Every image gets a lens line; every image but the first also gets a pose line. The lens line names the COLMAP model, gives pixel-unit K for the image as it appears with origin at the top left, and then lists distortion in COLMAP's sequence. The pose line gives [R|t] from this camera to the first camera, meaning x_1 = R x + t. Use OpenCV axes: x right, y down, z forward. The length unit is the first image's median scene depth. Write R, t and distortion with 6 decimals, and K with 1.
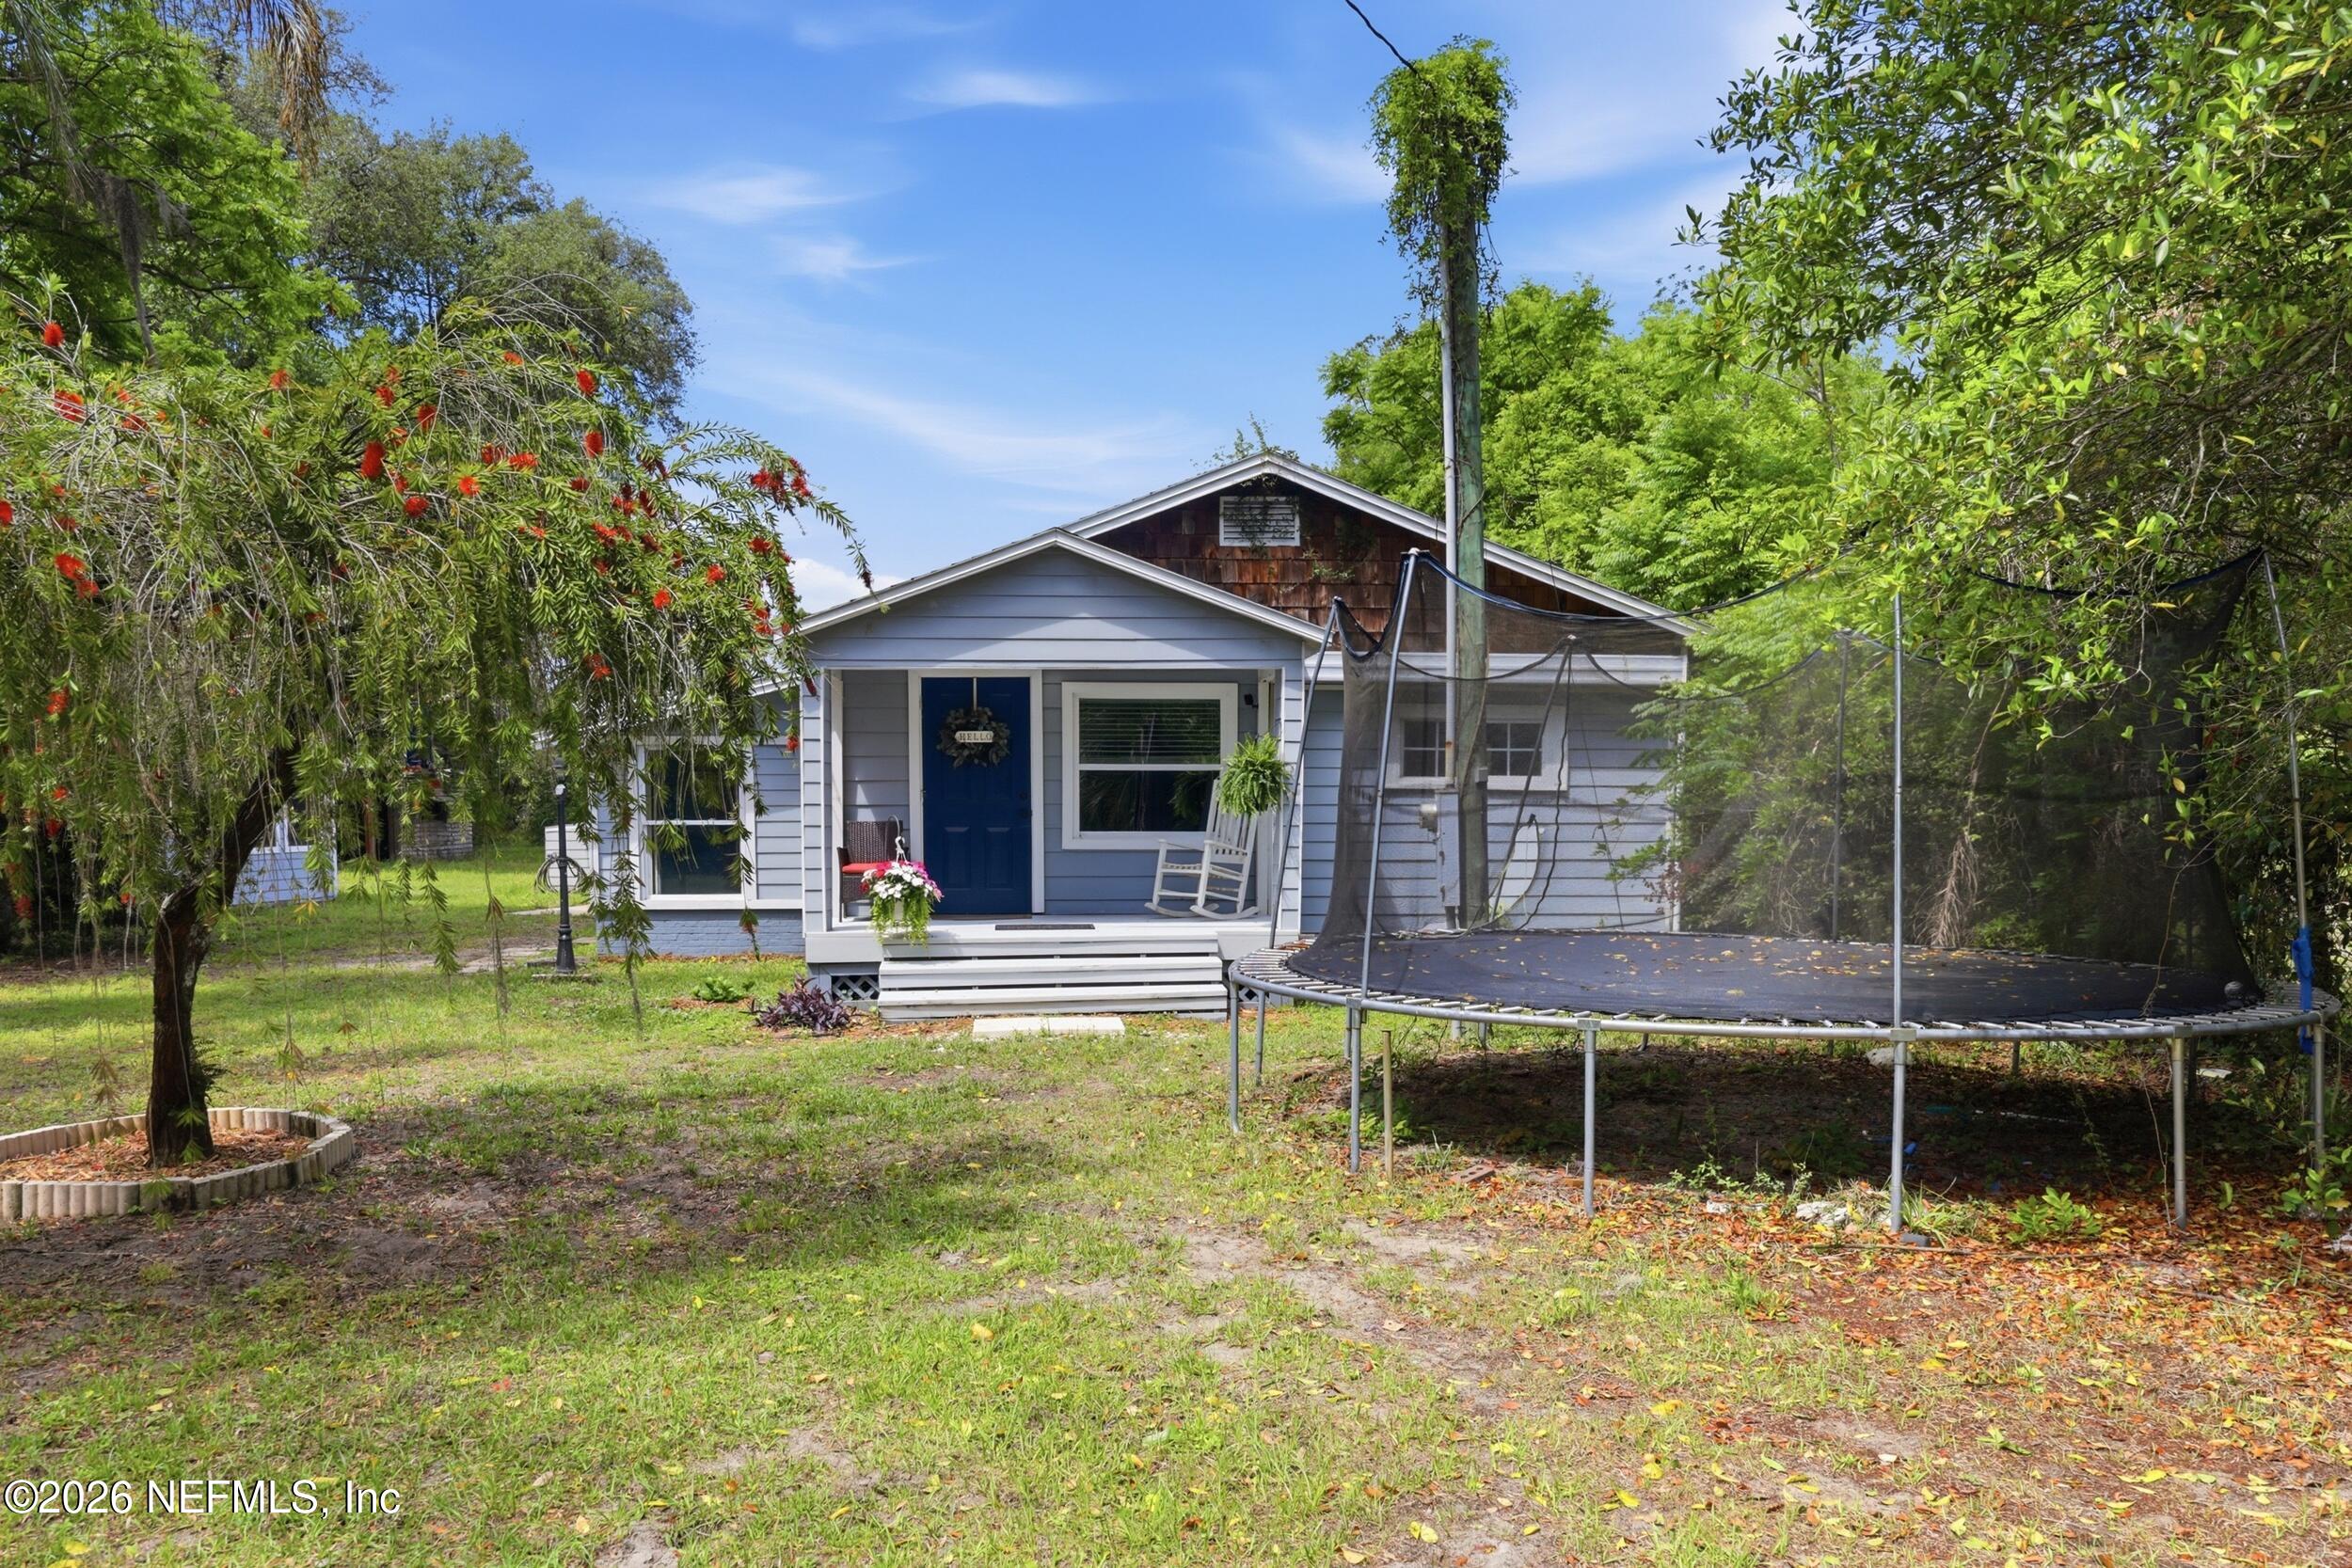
lens RADIAL K [[953.9, 0, 1176.0], [0, 953.9, 784.0], [0, 0, 1]] dist [0.001005, 0.000061]
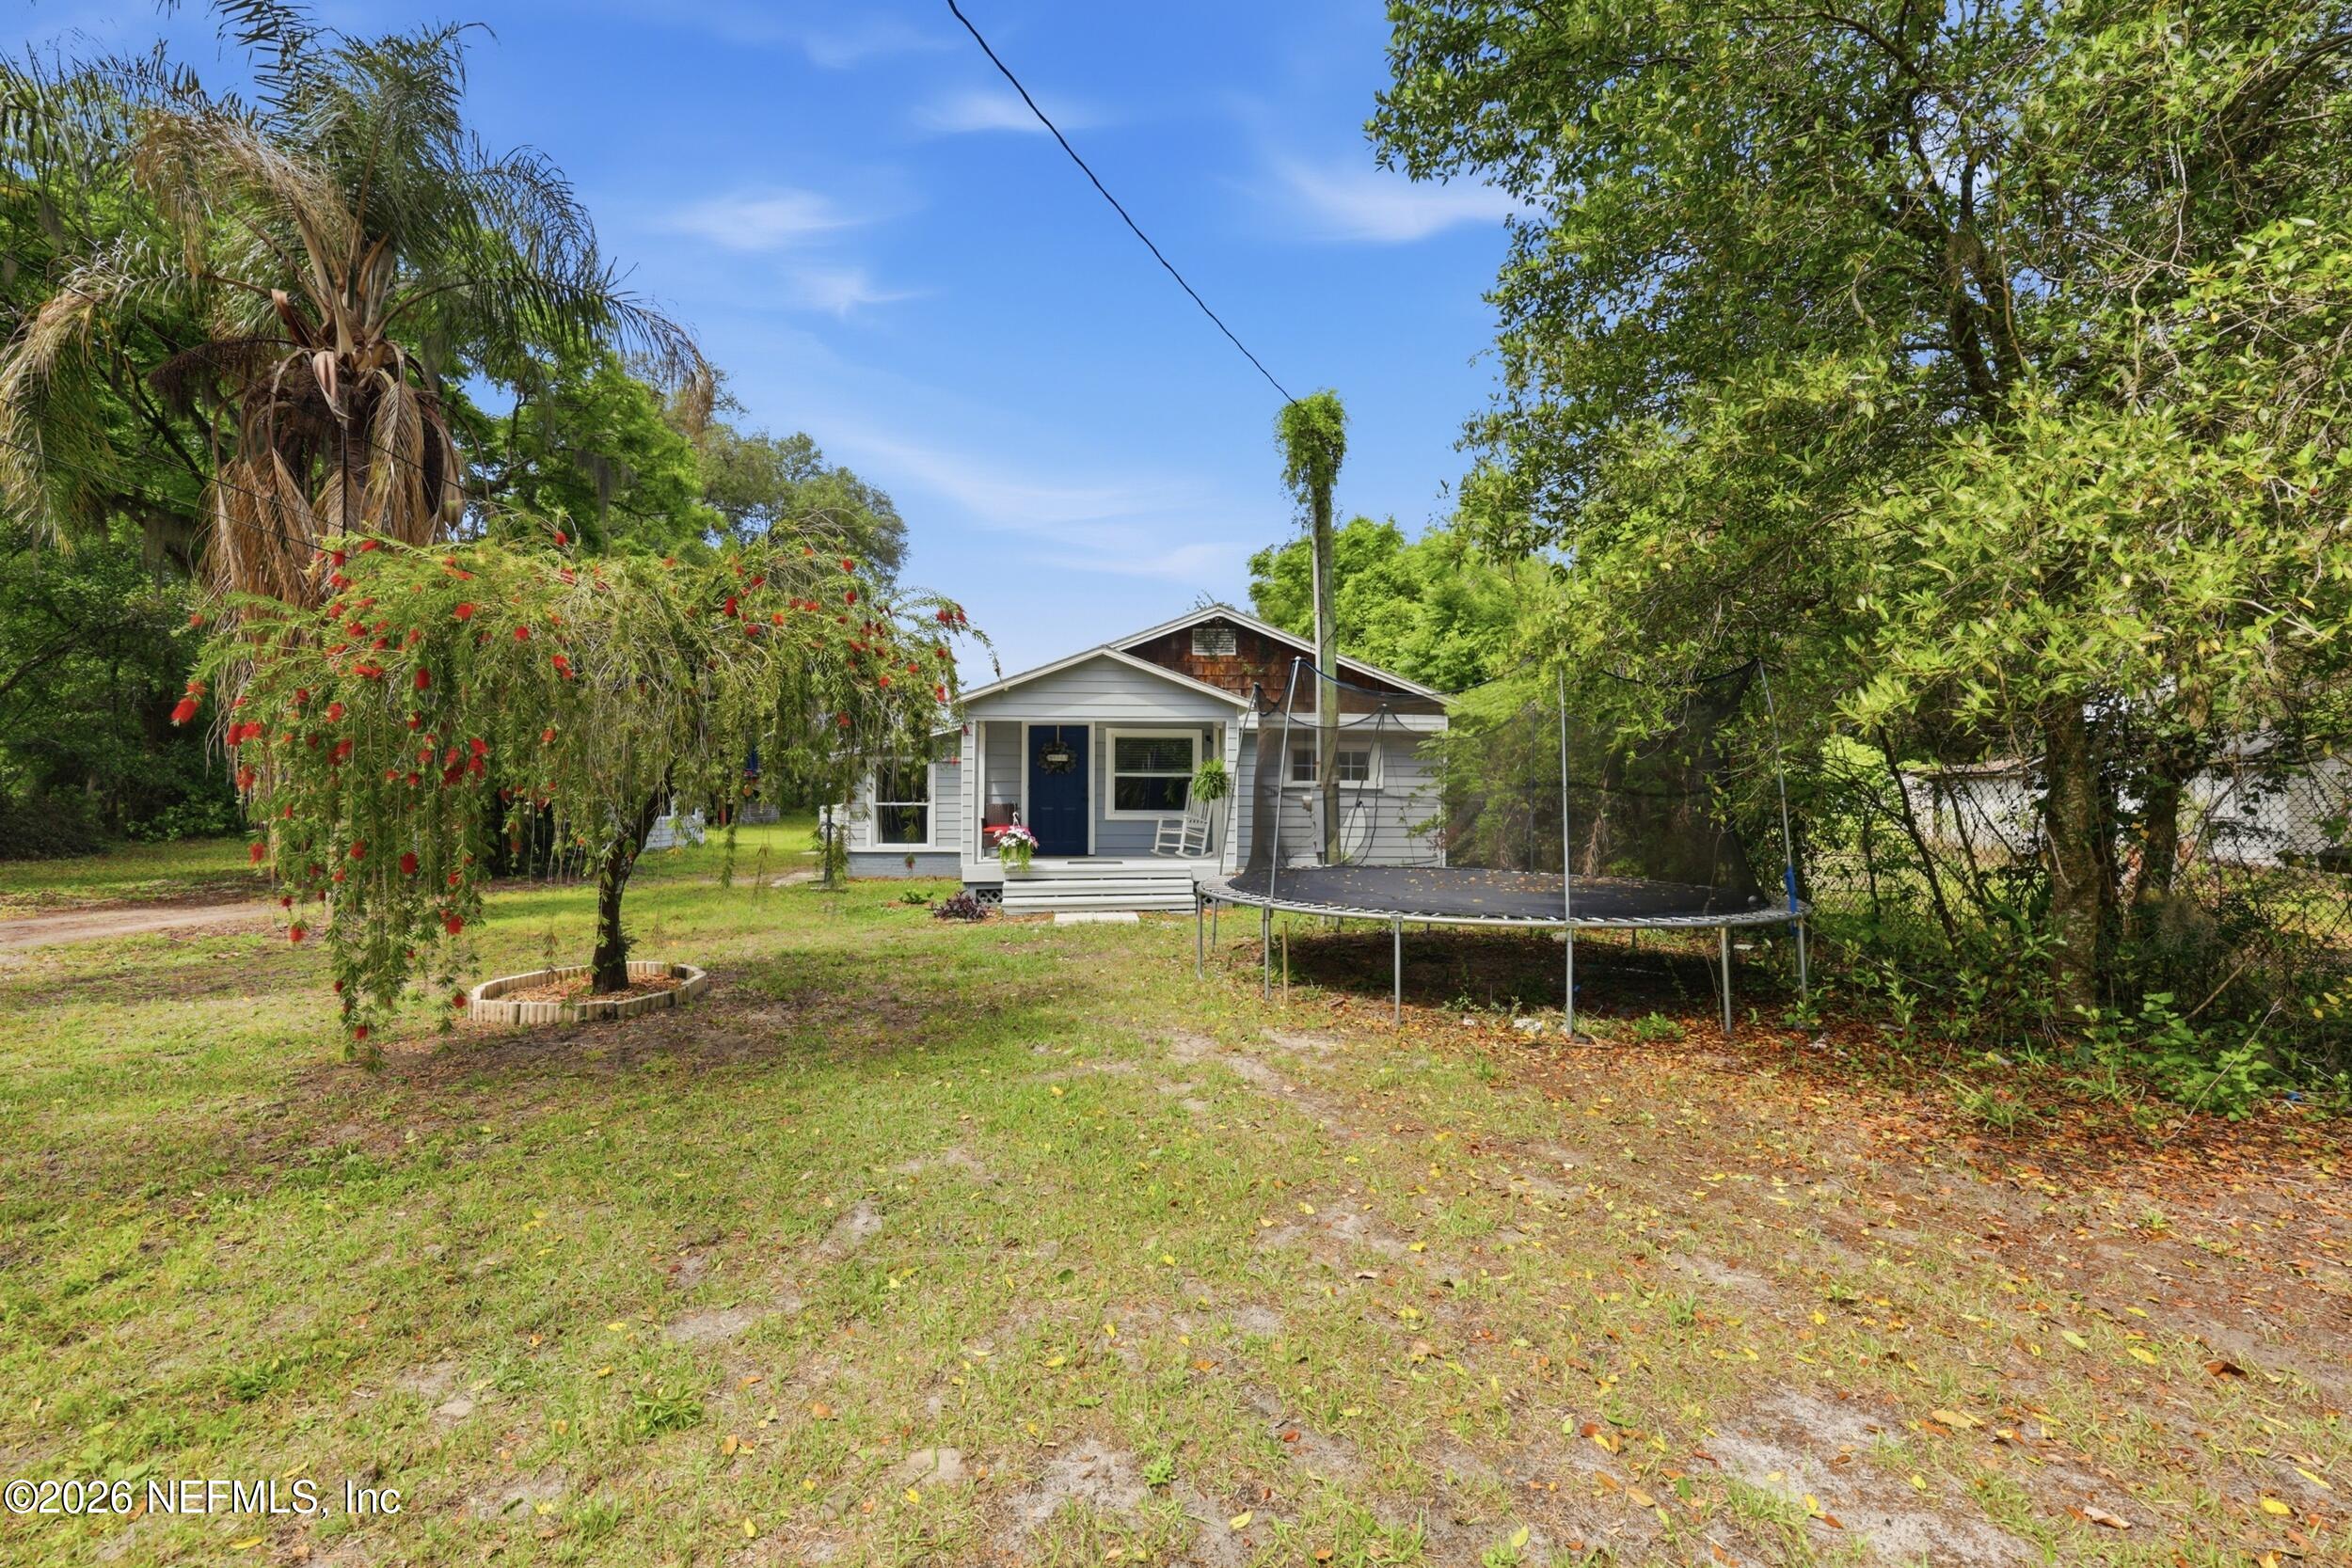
lens RADIAL K [[953.9, 0, 1176.0], [0, 953.9, 784.0], [0, 0, 1]] dist [0.001005, 0.000061]
pose [[0.999986, 0.005011, 0.001806, 0.012563], [-0.005059, 0.999619, 0.027145, -0.049614], [-0.001669, -0.027154, 0.999630, -0.813697]]
